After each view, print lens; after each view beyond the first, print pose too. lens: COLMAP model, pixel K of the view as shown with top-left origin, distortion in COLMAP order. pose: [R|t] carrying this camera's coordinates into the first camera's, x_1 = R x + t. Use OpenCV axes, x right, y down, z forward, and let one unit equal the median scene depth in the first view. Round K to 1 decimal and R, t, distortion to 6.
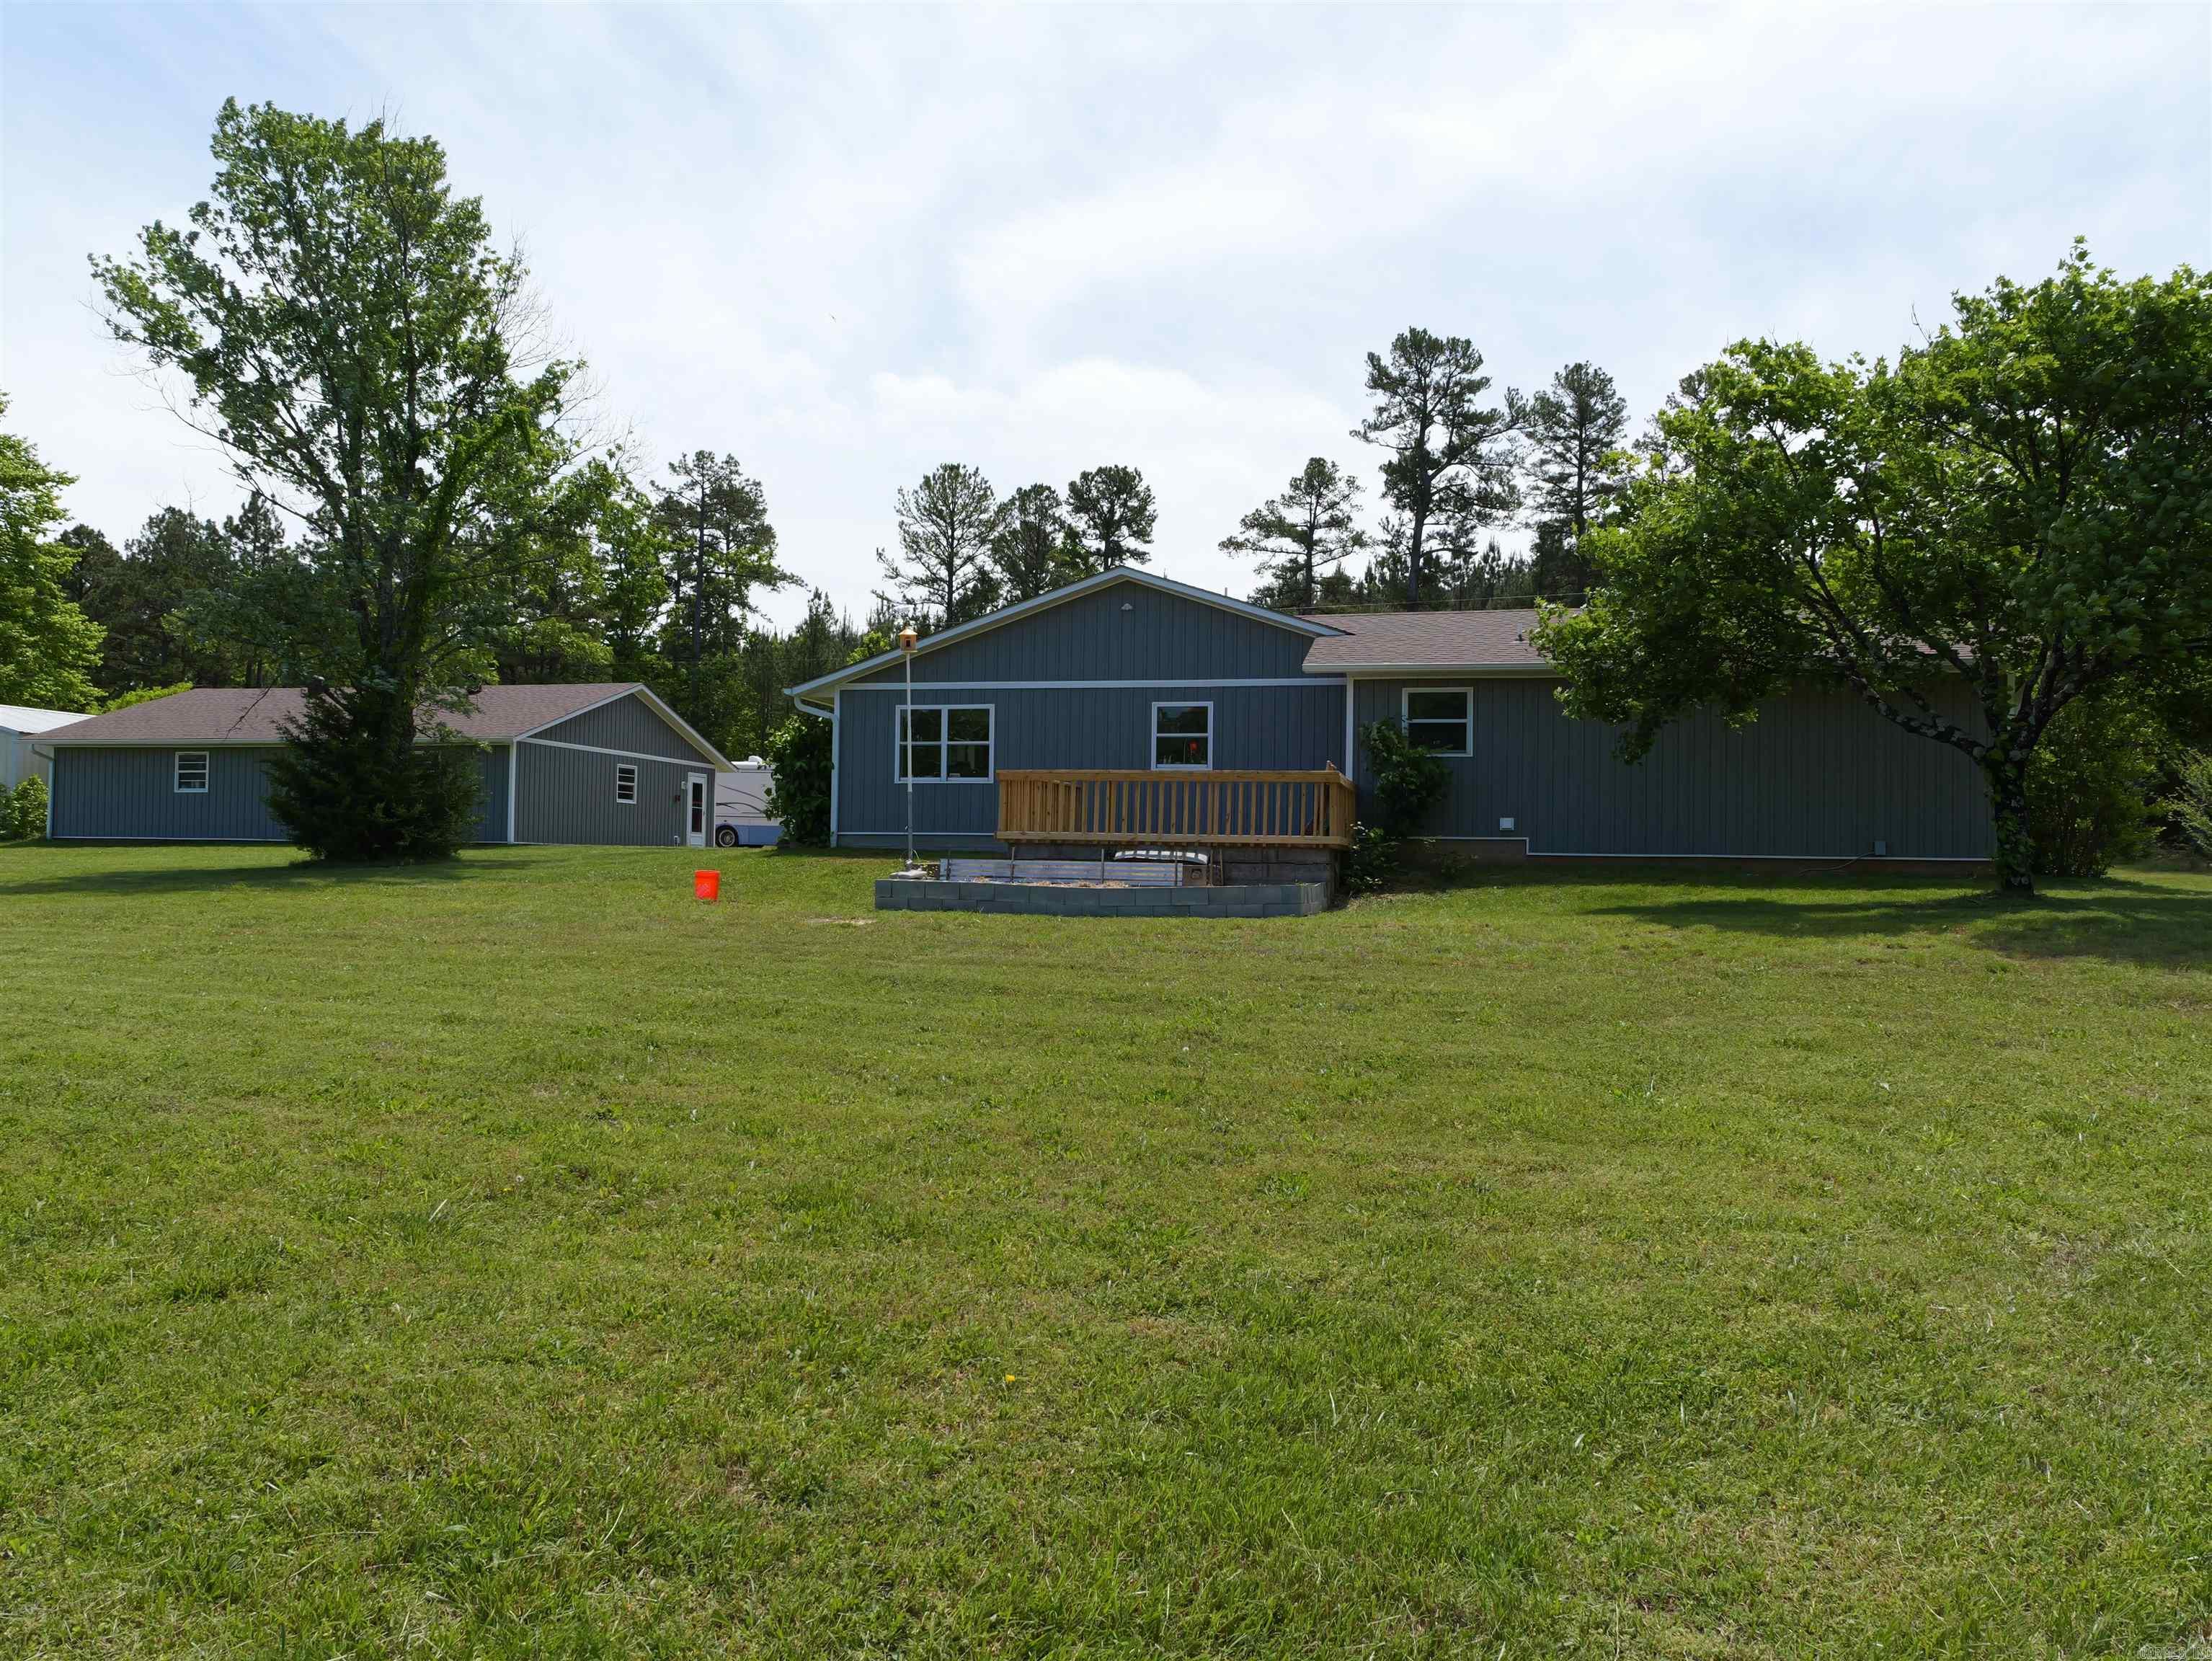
lens RADIAL K [[1561.5, 0, 1106.0], [0, 1561.5, 830.5], [0, 0, 1]] dist [-0.011039, 0.000373]
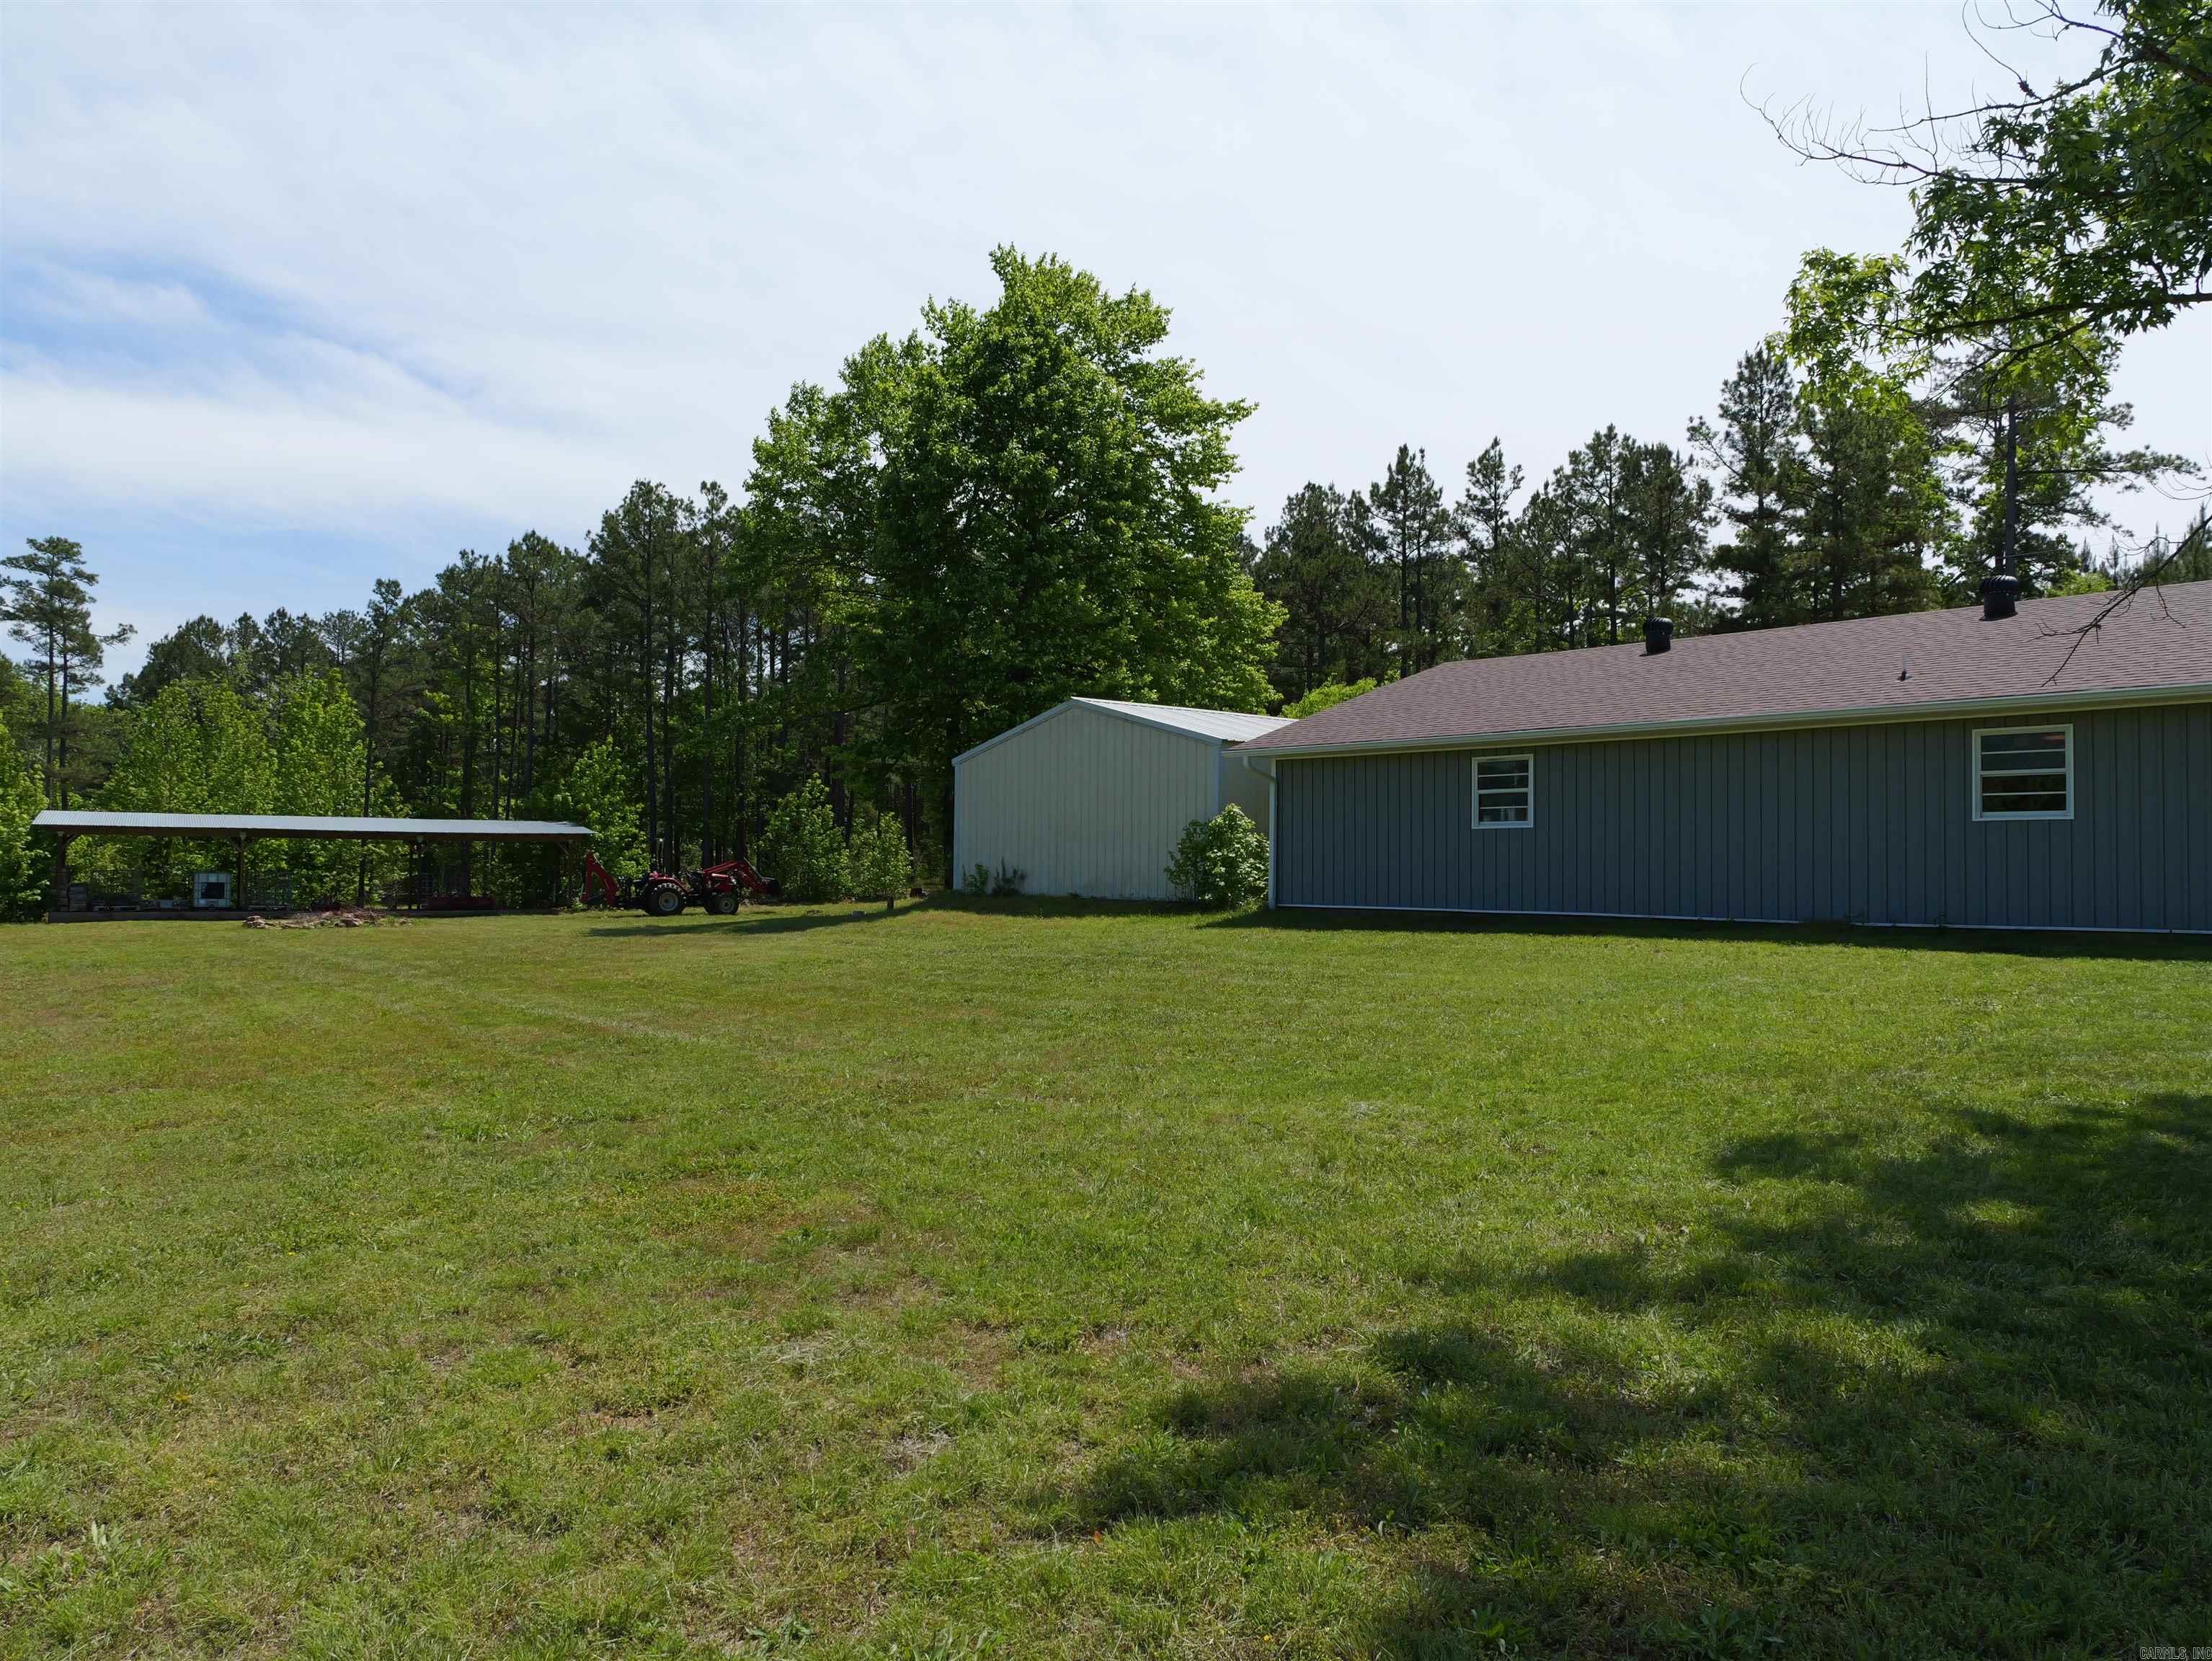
lens RADIAL K [[1561.5, 0, 1106.0], [0, 1561.5, 830.5], [0, 0, 1]] dist [-0.011039, 0.000373]
pose [[0.813251, -0.021872, -0.581502, -0.283219], [0.015809, 0.999755, -0.015494, -0.012992], [0.581699, 0.003407, 0.813397, 0.346158]]
